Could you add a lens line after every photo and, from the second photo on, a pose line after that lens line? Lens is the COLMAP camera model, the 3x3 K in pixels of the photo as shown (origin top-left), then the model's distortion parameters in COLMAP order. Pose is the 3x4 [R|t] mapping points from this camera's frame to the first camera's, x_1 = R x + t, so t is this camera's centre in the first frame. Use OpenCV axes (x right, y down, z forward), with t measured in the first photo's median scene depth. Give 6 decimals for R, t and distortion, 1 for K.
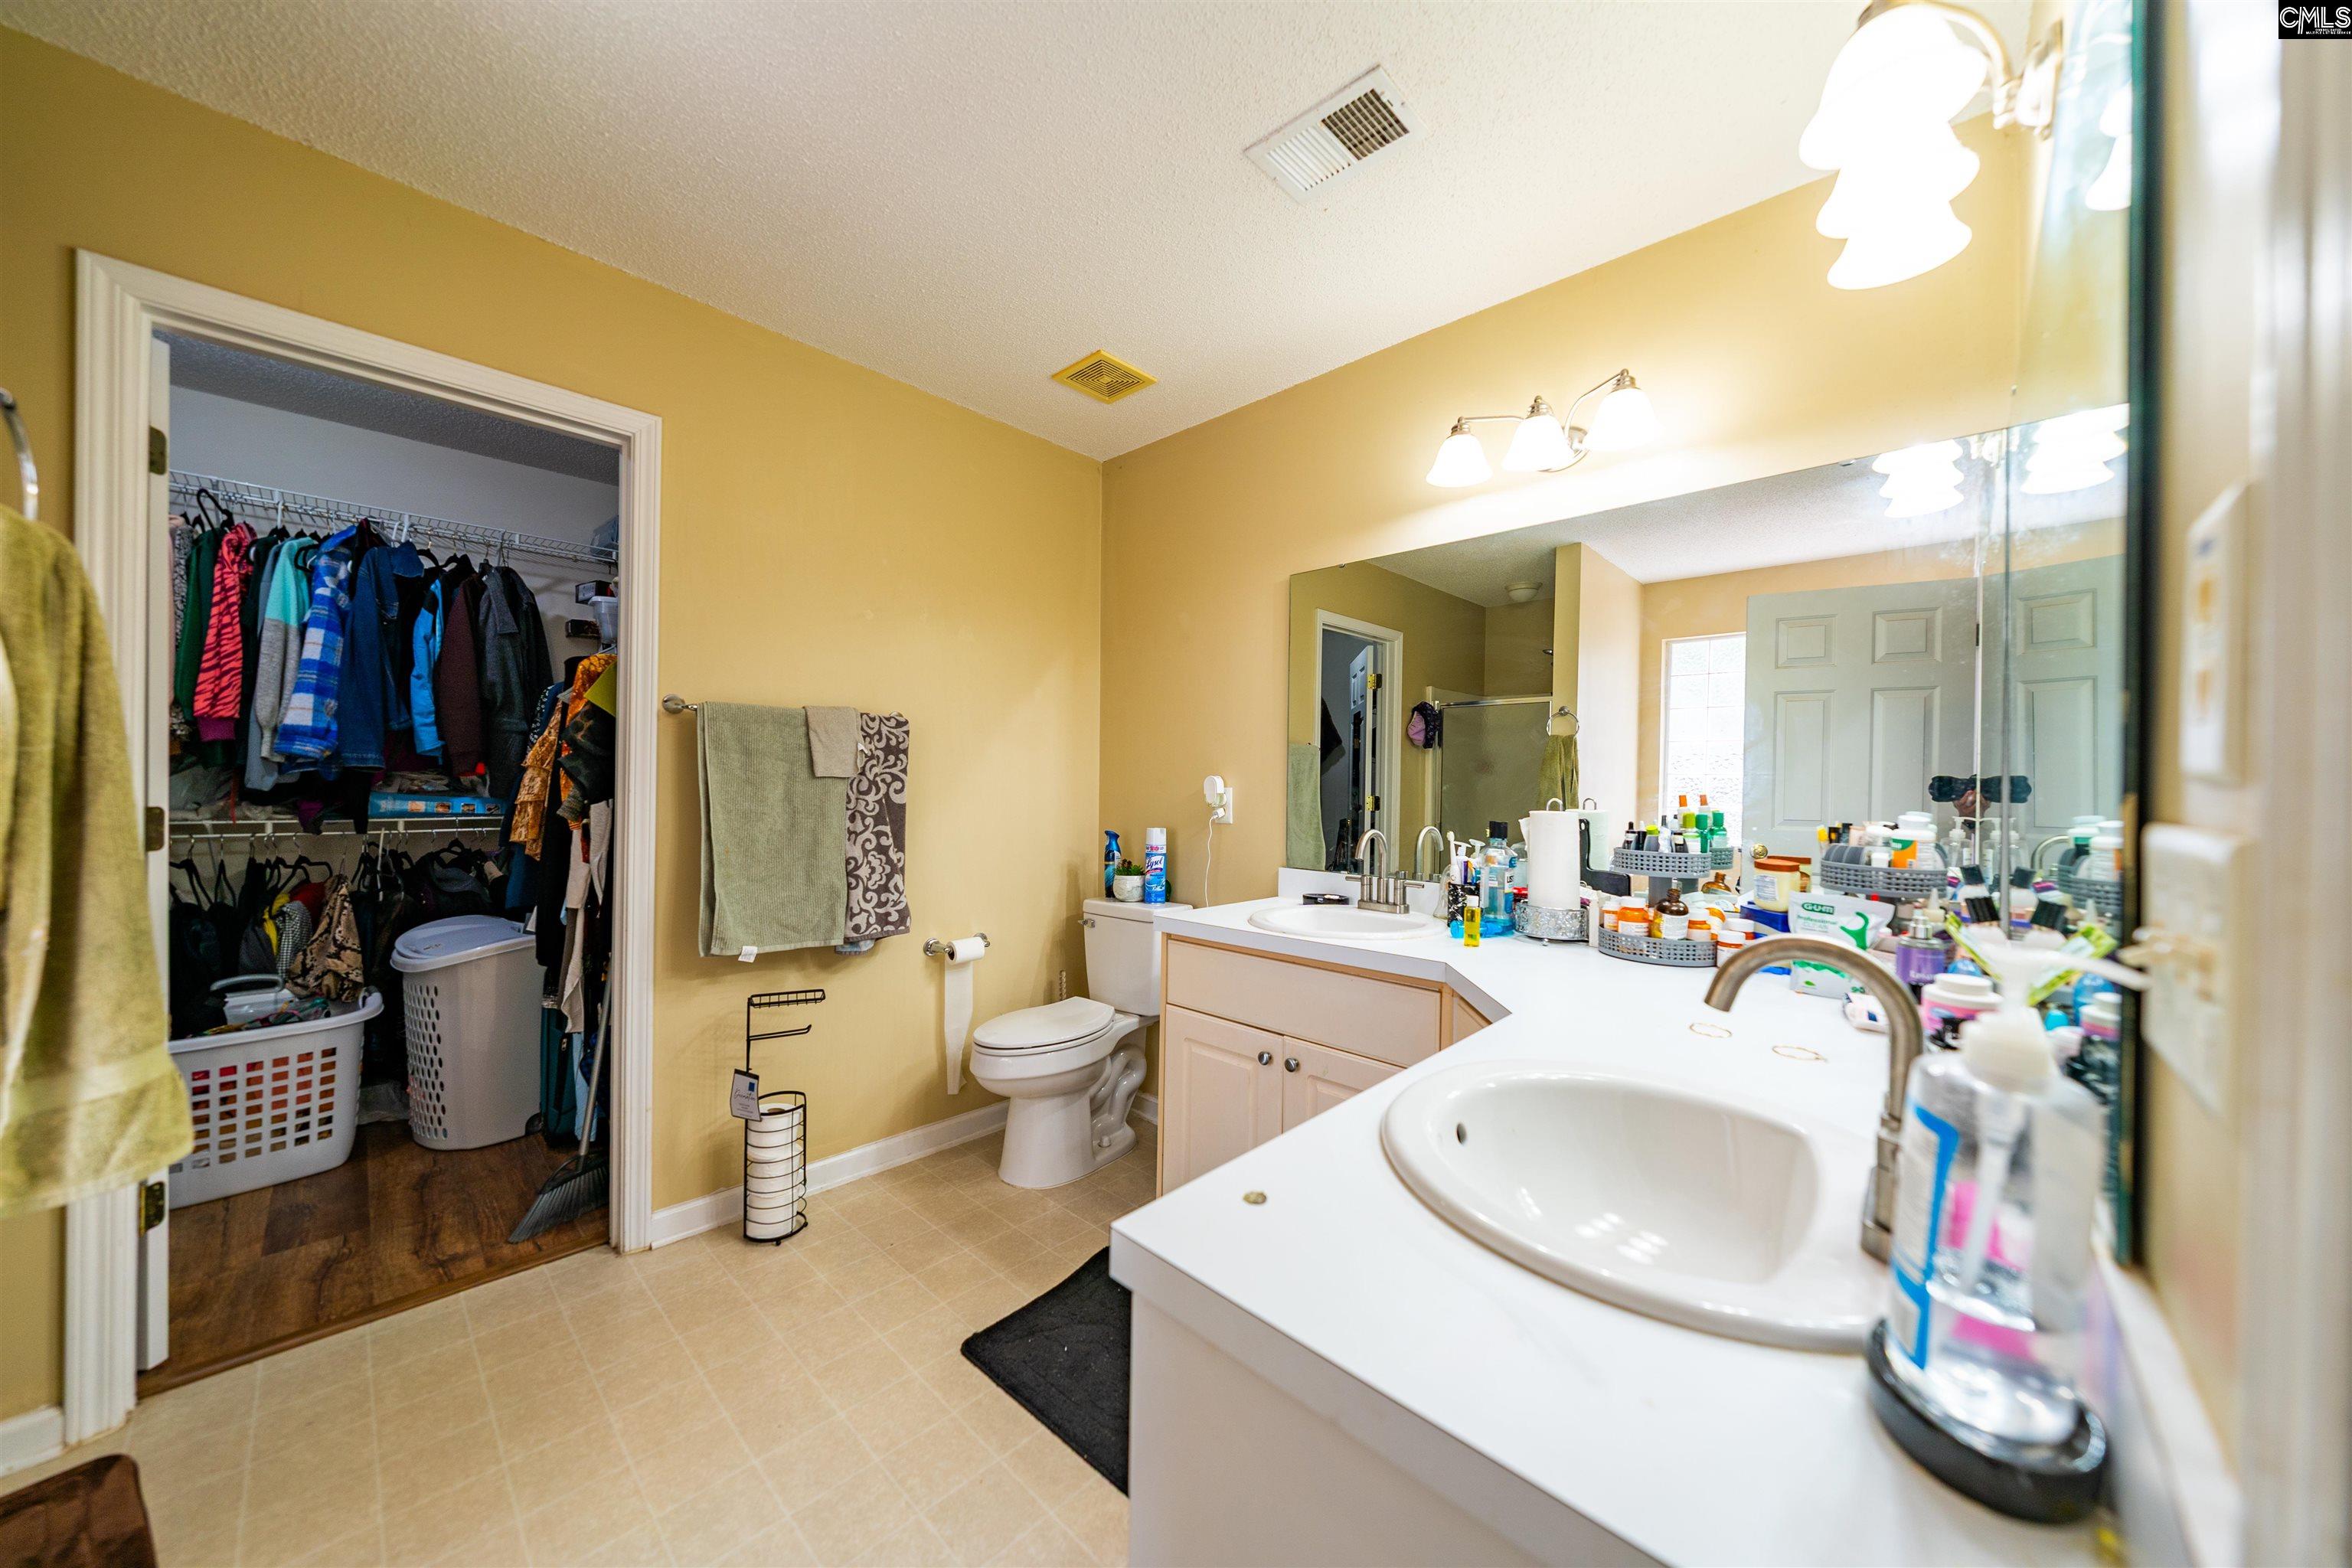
lens RADIAL K [[804.7, 0, 1185.8], [0, 804.7, 784.9], [0, 0, 1]] dist [-0.002661, -0.000082]
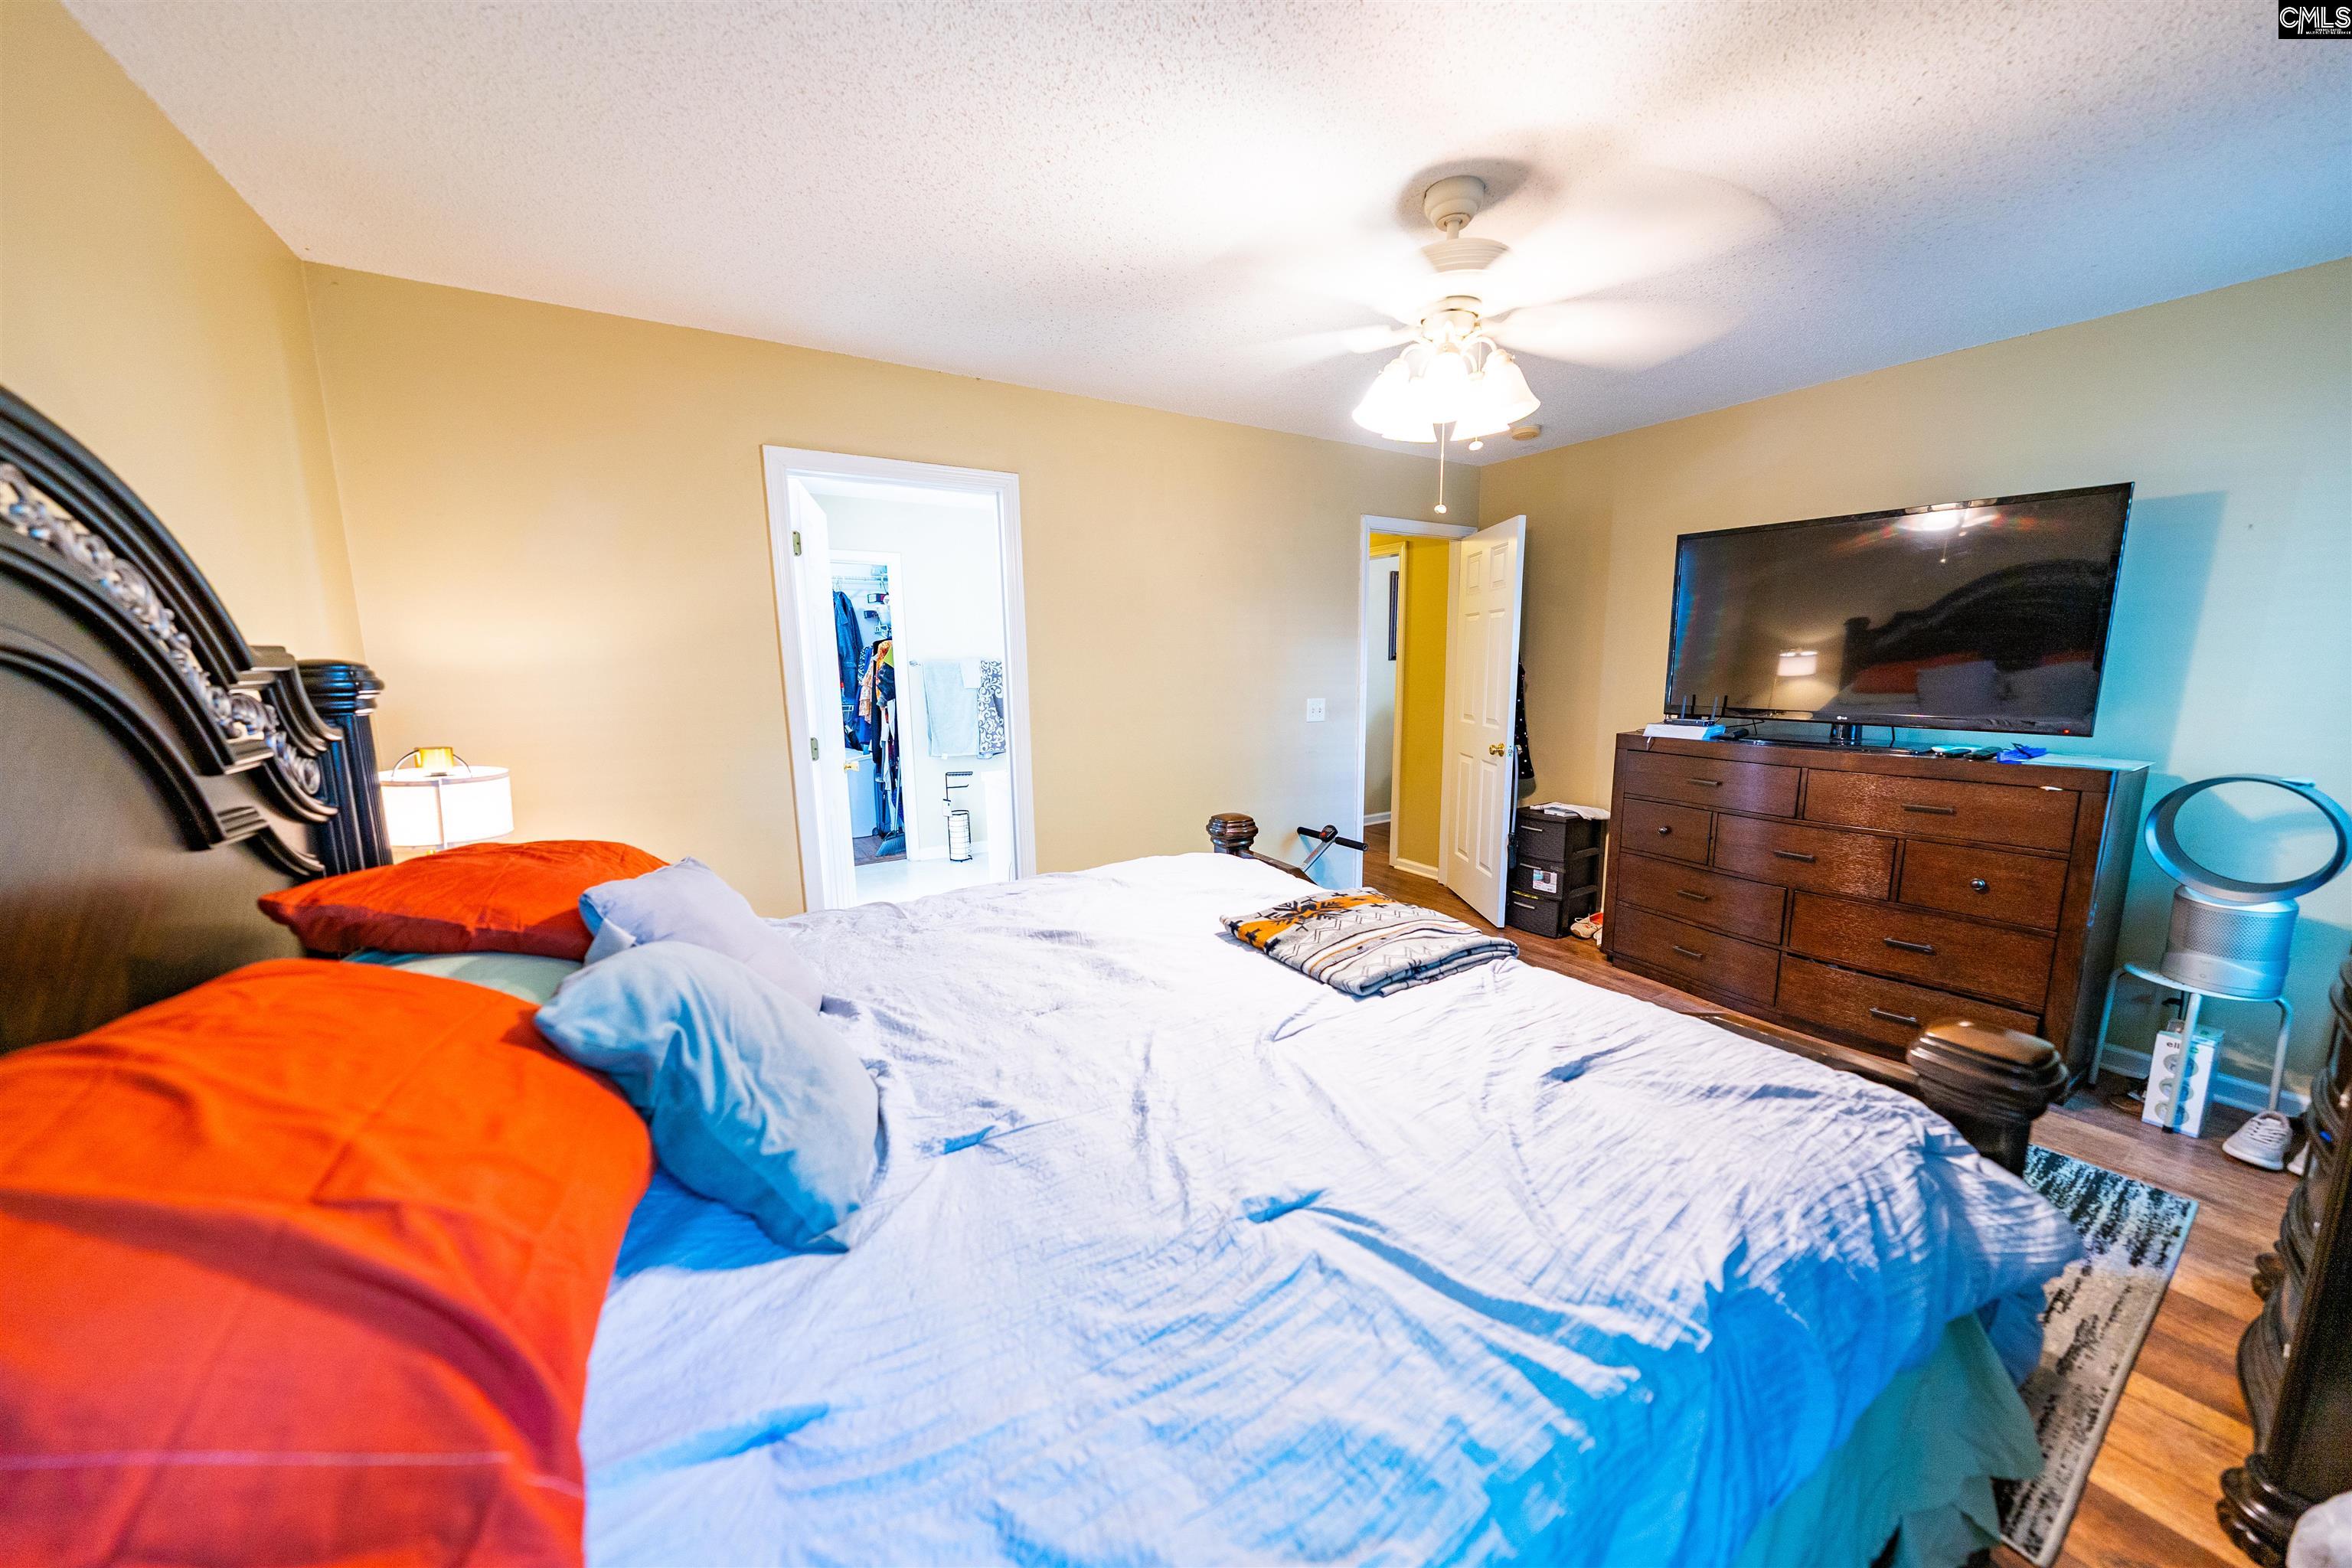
lens RADIAL K [[804.7, 0, 1185.8], [0, 804.7, 784.9], [0, 0, 1]] dist [-0.002661, -0.000082]
pose [[0.968396, 0.012017, -0.249127, 0.816462], [0.024389, 0.989489, 0.142534, -0.052482], [0.248221, -0.144105, 0.957925, -1.246944]]
